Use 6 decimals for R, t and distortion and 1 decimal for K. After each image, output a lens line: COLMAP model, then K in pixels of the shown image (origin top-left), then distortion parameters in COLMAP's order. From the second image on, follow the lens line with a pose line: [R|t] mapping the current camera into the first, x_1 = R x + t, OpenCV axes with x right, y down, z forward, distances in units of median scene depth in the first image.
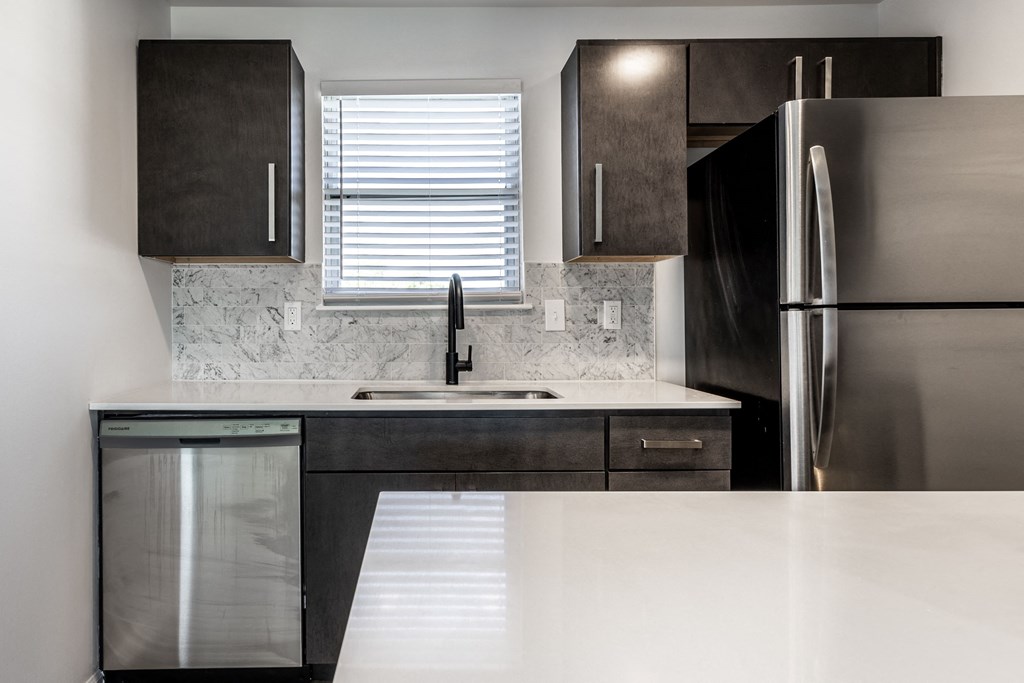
lens RADIAL K [[509.4, 0, 523.4], [0, 509.4, 313.6], [0, 0, 1]] dist [-0.015004, 0.000397]
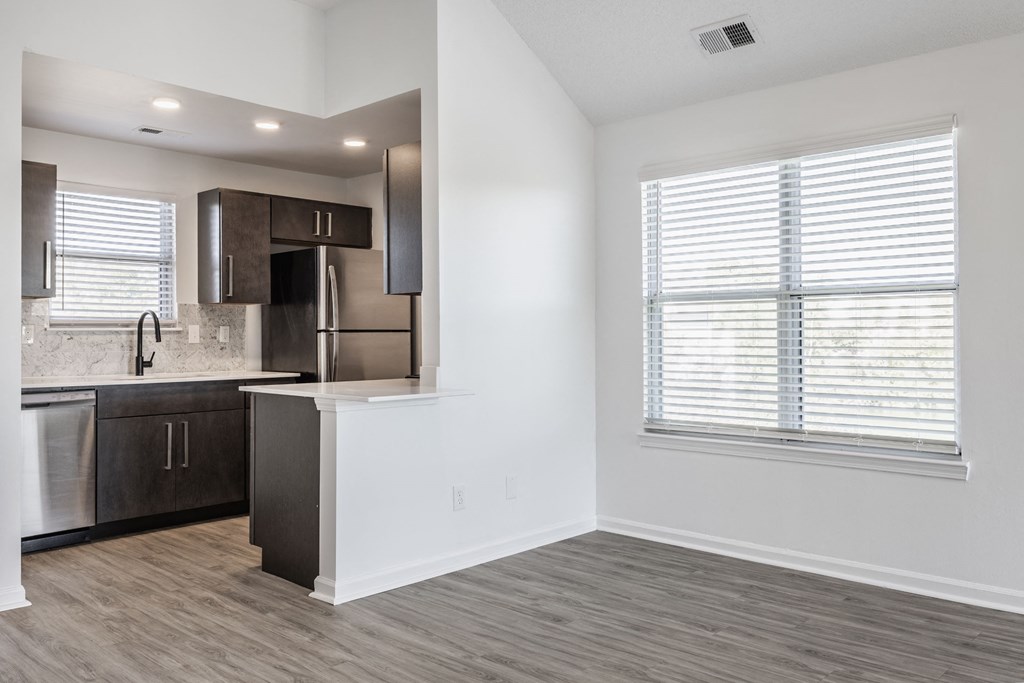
lens RADIAL K [[831.8, 0, 514.6], [0, 831.8, 342.5], [0, 0, 1]] dist [-0.001564, 0.002882]
pose [[0.652914, -0.004065, 0.757421, -1.397098], [-0.003423, 0.999960, 0.008318, 0.003858], [-0.757424, -0.008024, 0.652874, -1.699408]]
